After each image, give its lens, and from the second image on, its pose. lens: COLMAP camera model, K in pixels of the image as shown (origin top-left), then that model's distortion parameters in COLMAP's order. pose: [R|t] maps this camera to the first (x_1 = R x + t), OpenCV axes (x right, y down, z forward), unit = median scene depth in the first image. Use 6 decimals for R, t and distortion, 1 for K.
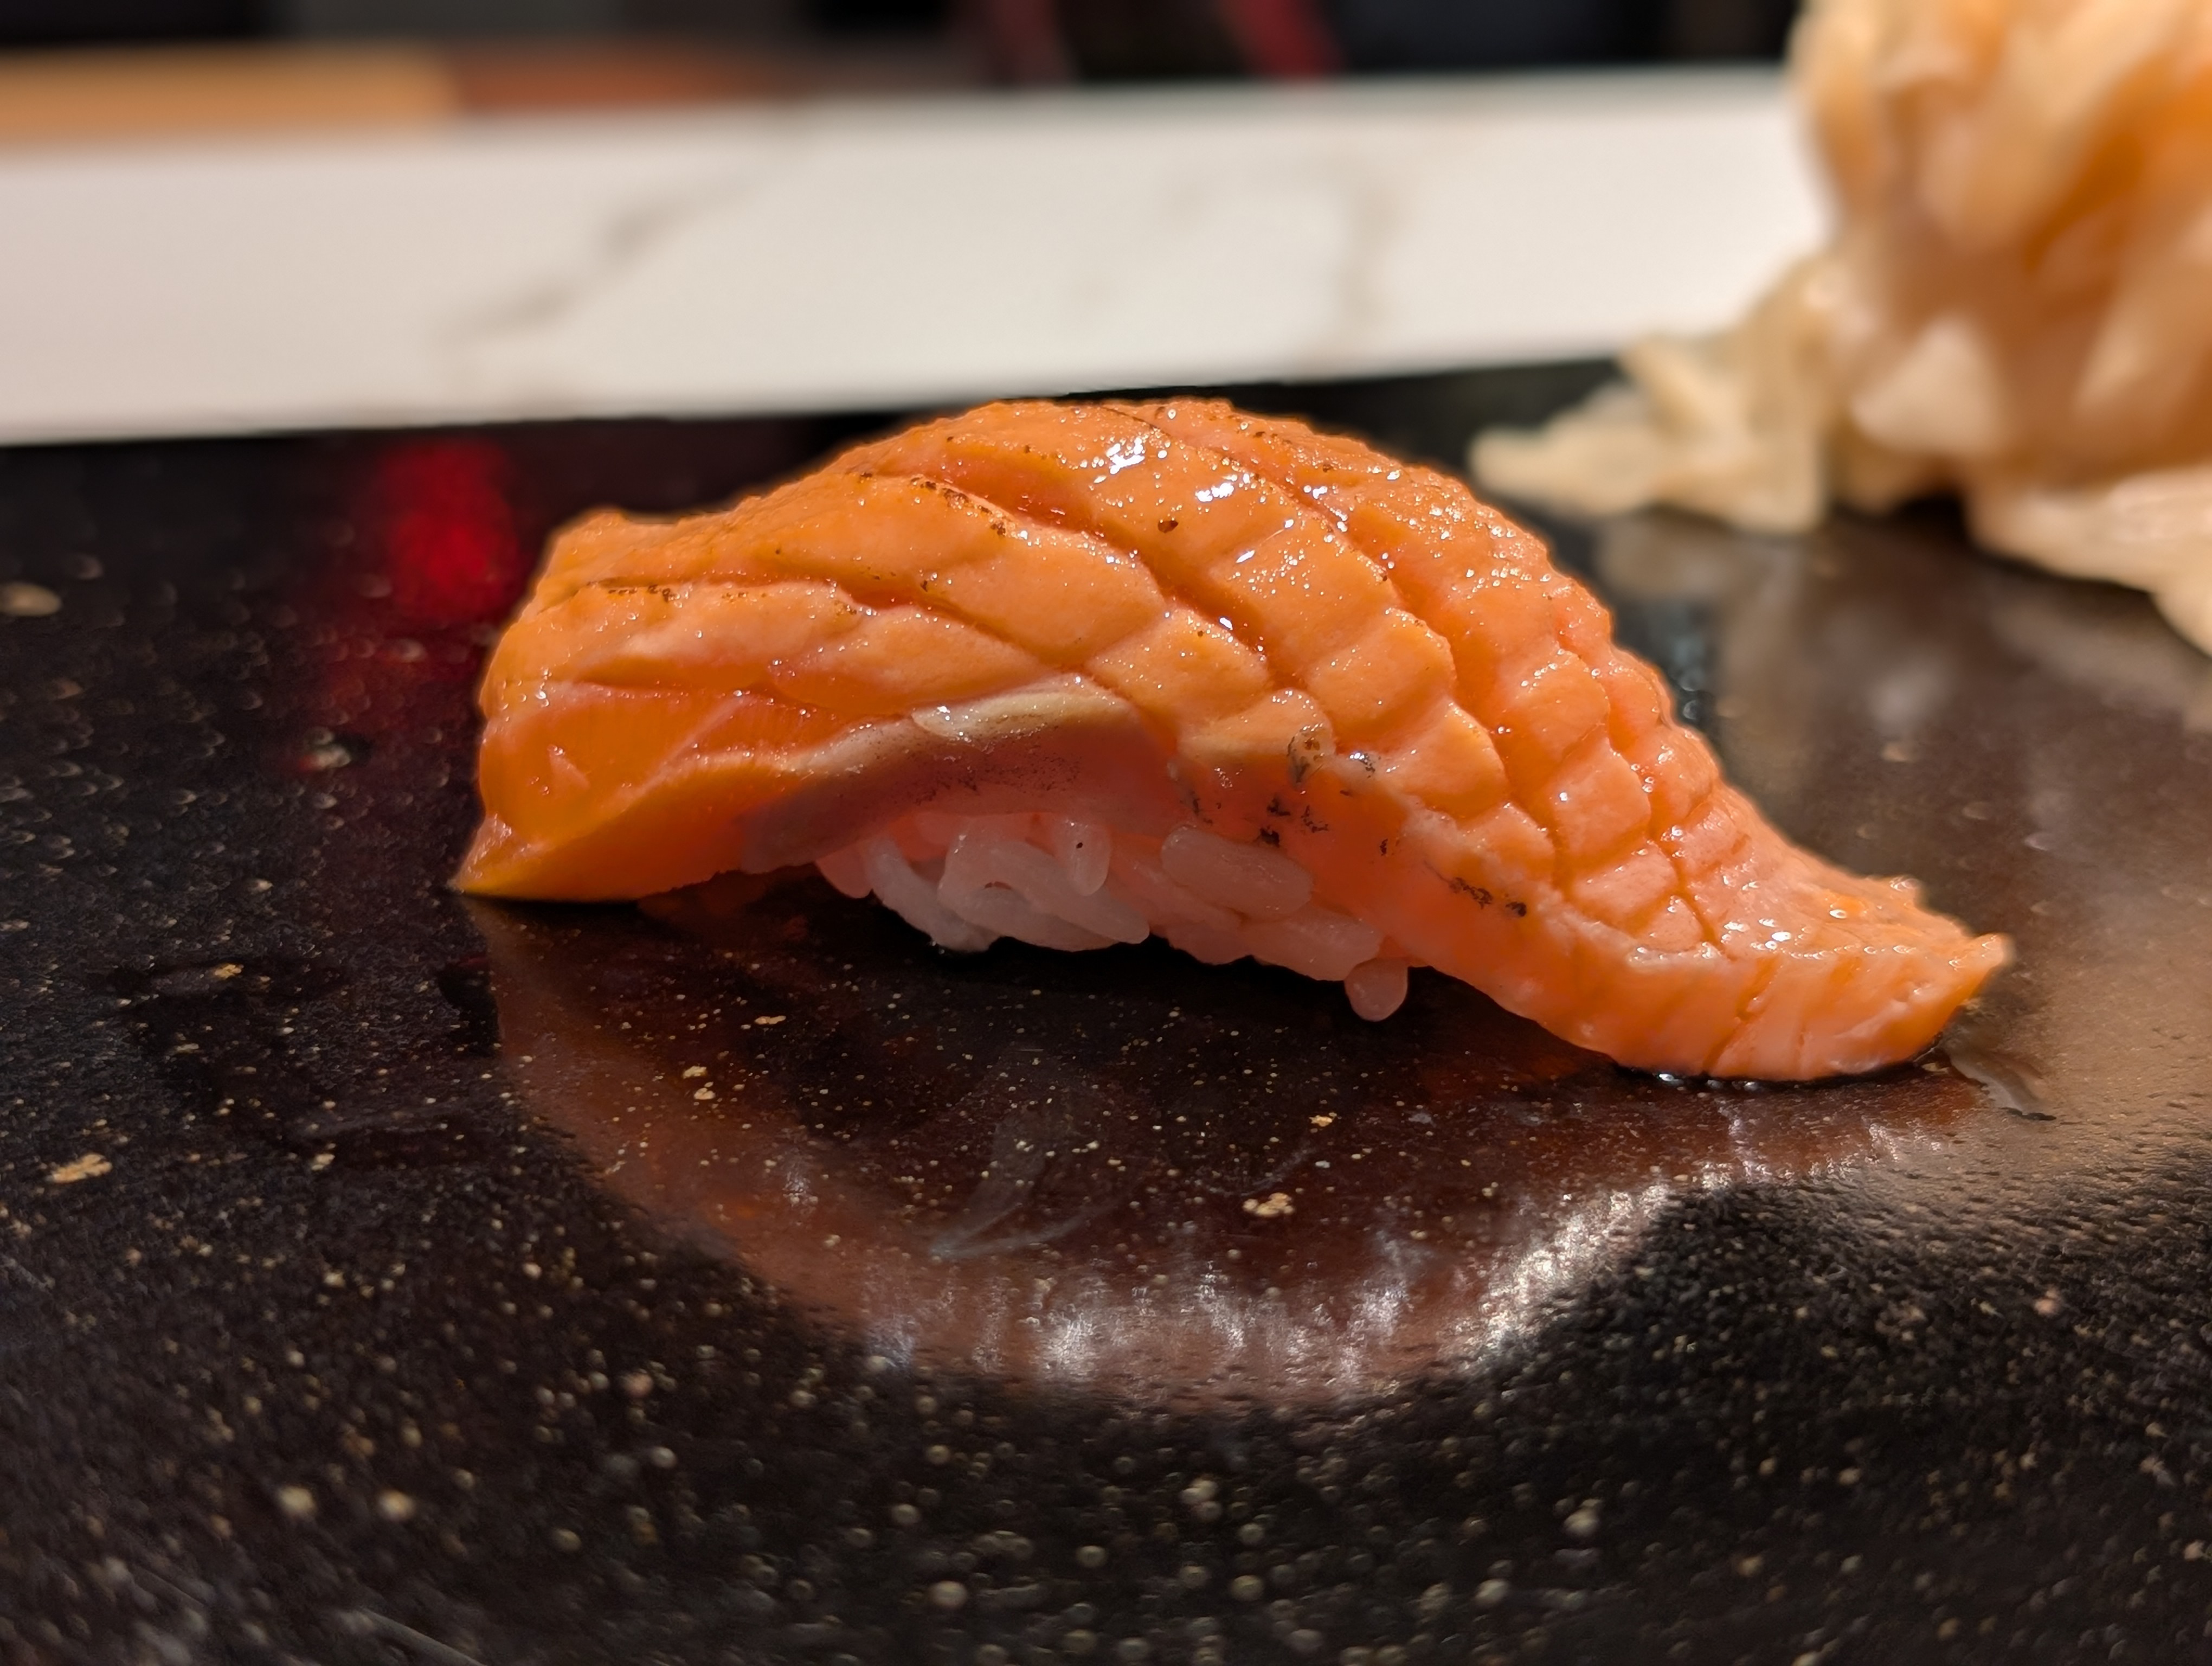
lens RADIAL K [[3644.9, 0, 1051.3], [0, 3644.9, 872.9], [0, 0, 1]] dist [-0.009652, 0.000000]
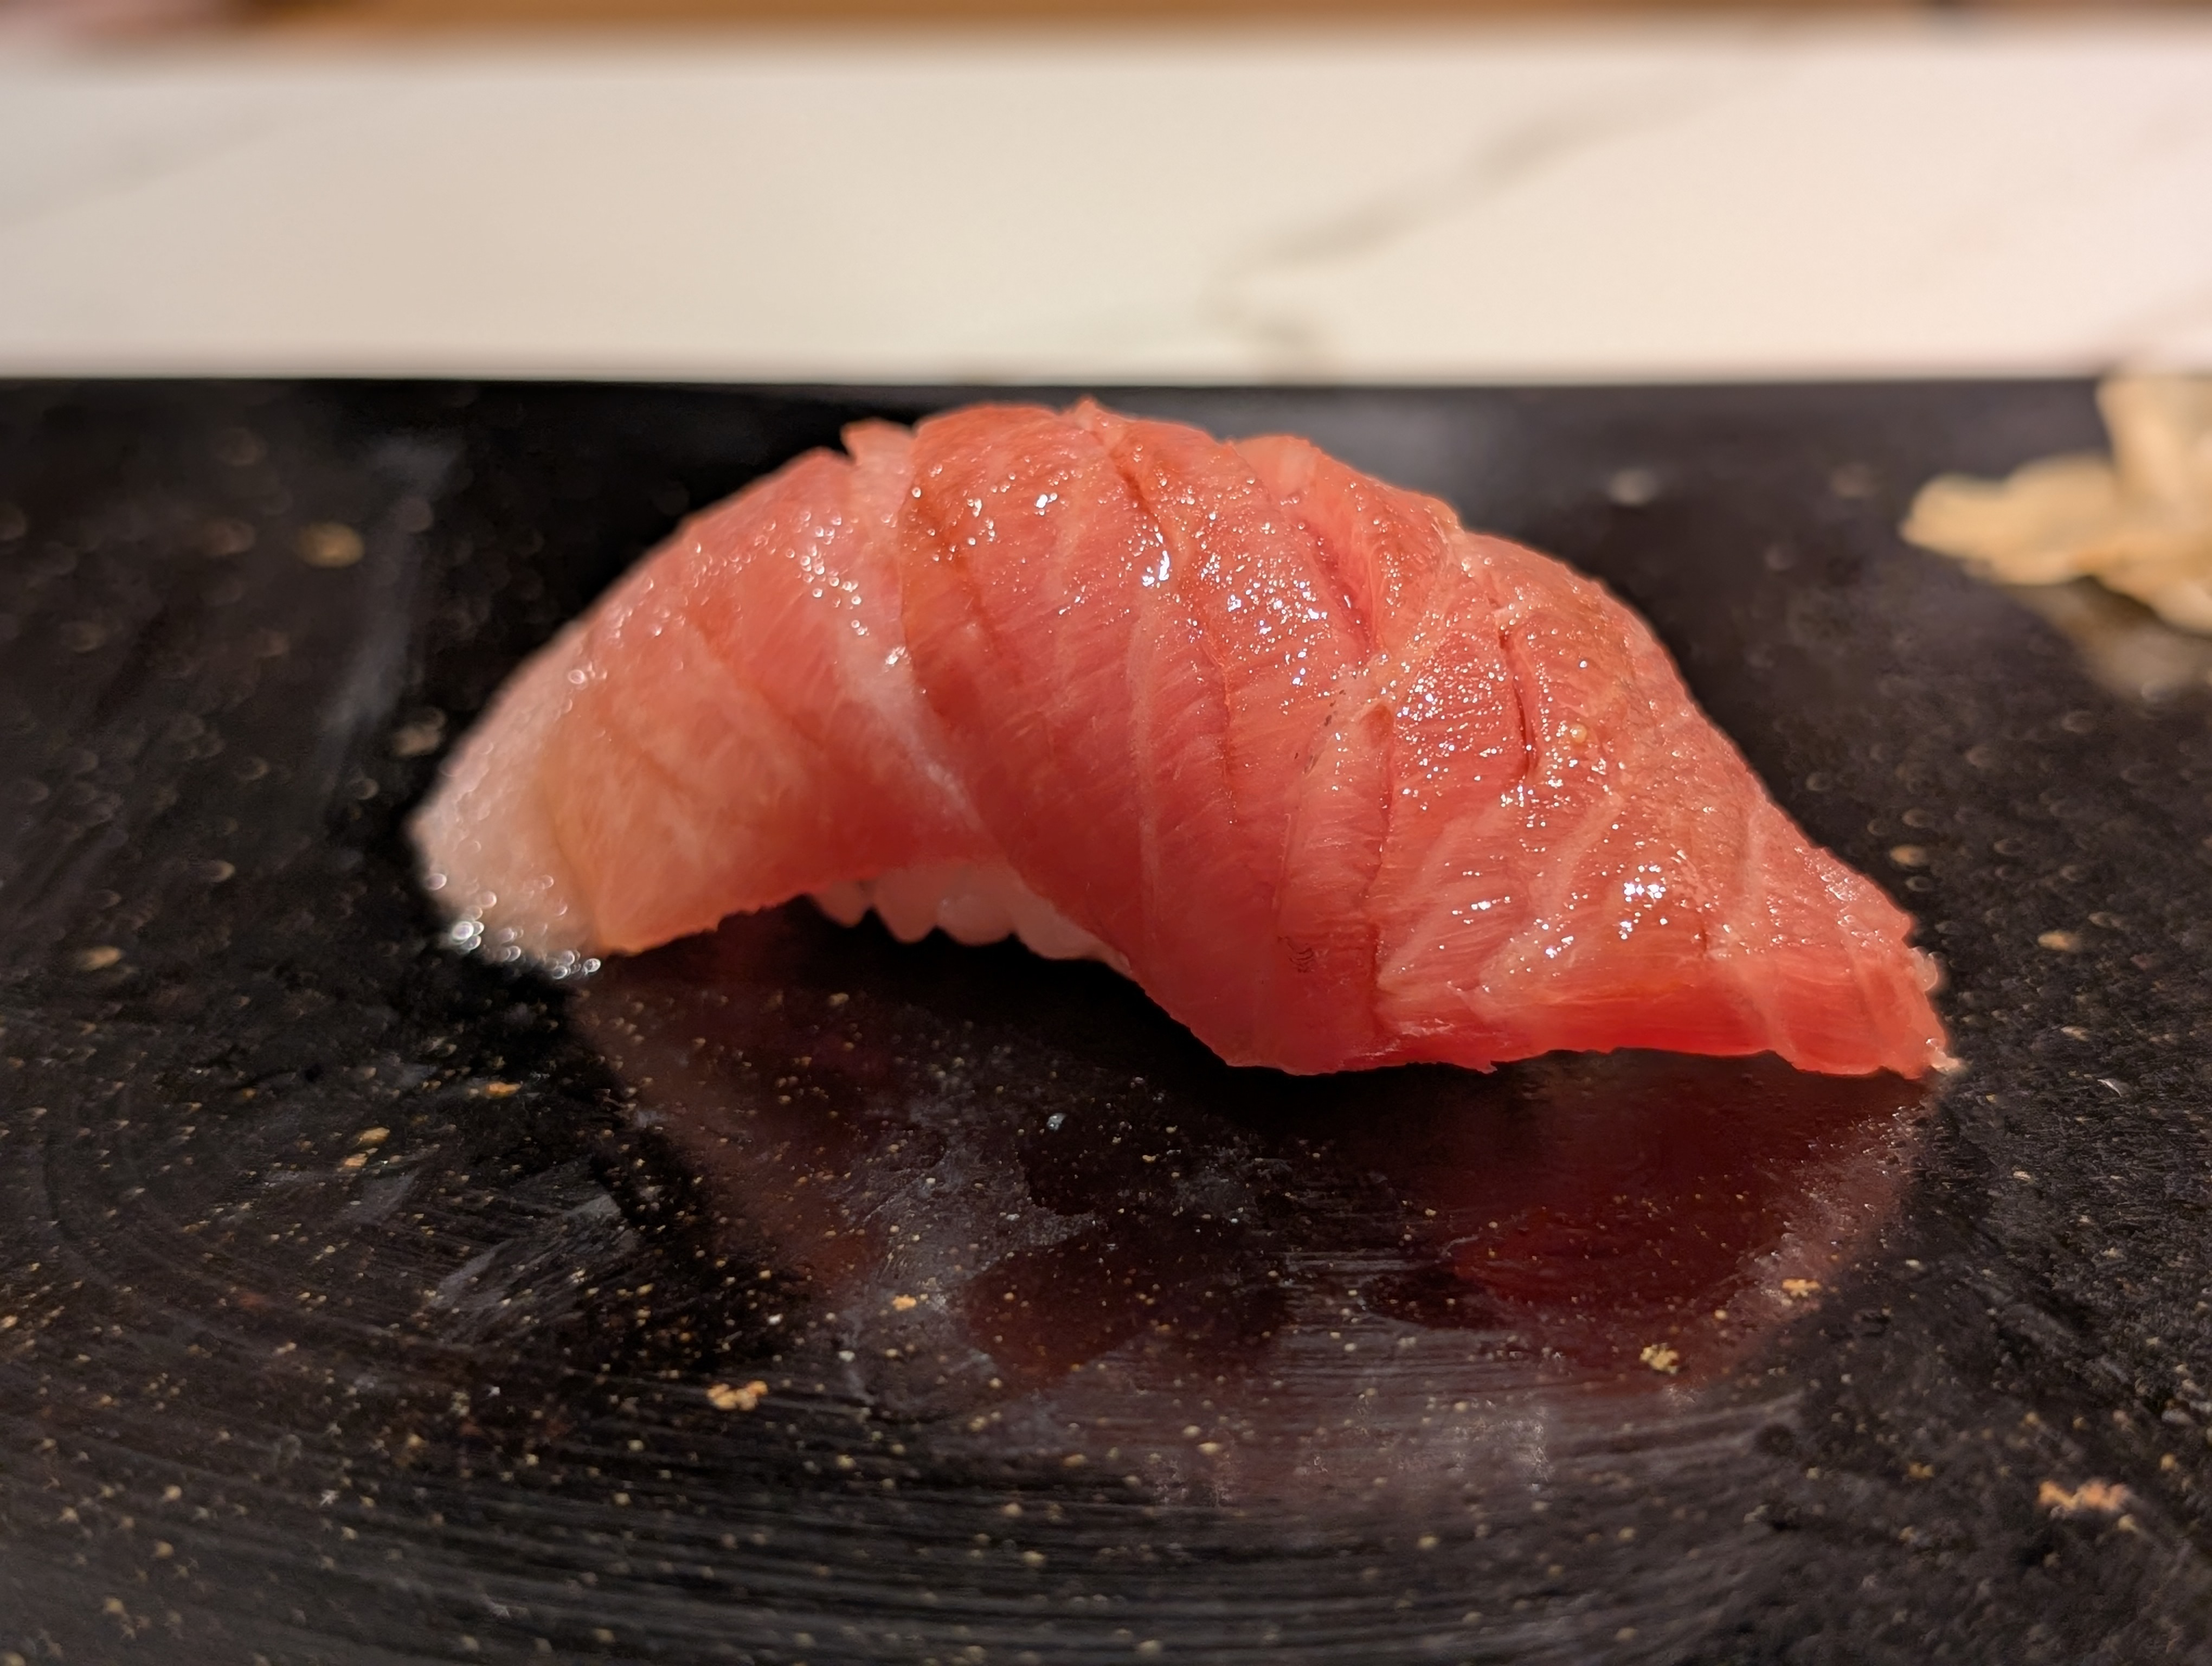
lens RADIAL K [[3644.9, 0, 1102.3], [0, 3644.9, 827.9], [0, 0, 1]] dist [-0.009652, 0.000000]
pose [[0.887277, 0.121173, -0.445036, 0.526375], [-0.103285, 0.992569, 0.064334, -0.115652], [0.449524, -0.011117, 0.893199, 0.236151]]
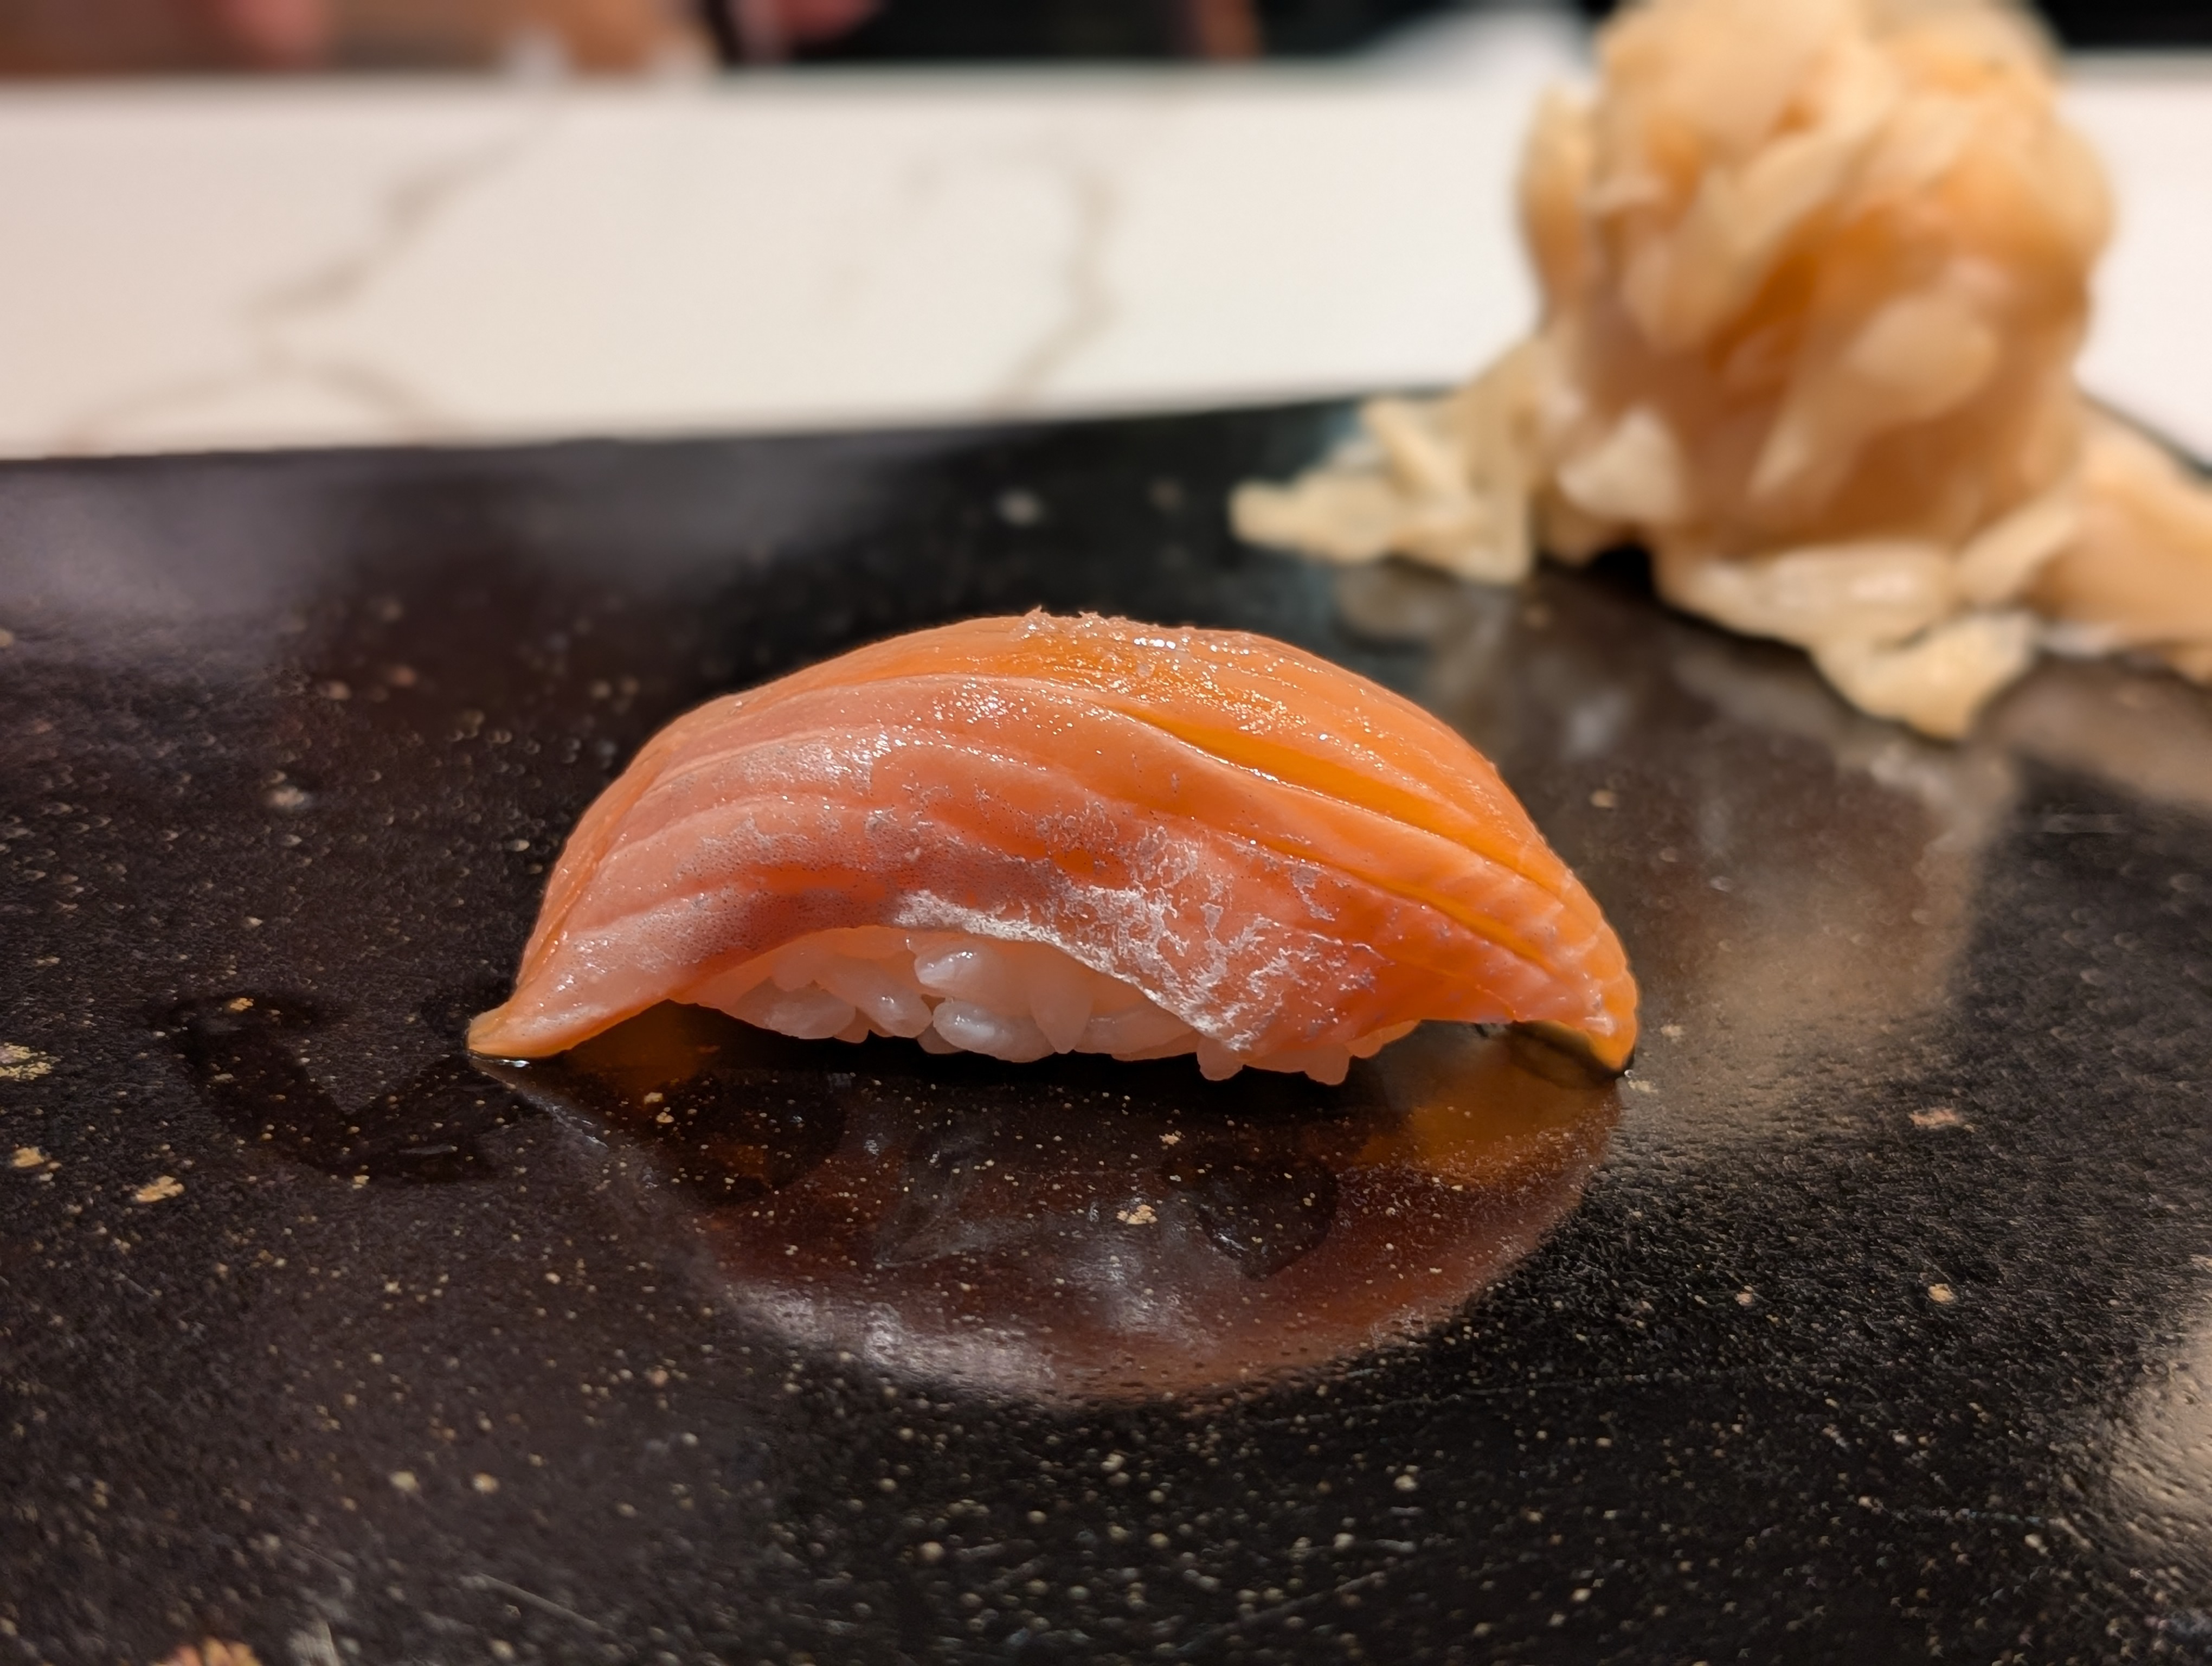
lens RADIAL K [[3644.9, 0, 1092.4], [0, 3644.9, 845.2], [0, 0, 1]] dist [-0.009652, 0.000000]
pose [[0.992126, 0.009804, 0.124860, -0.111564], [-0.015526, 0.998869, 0.044940, -0.090744], [-0.124278, -0.046524, 0.991156, -0.223179]]
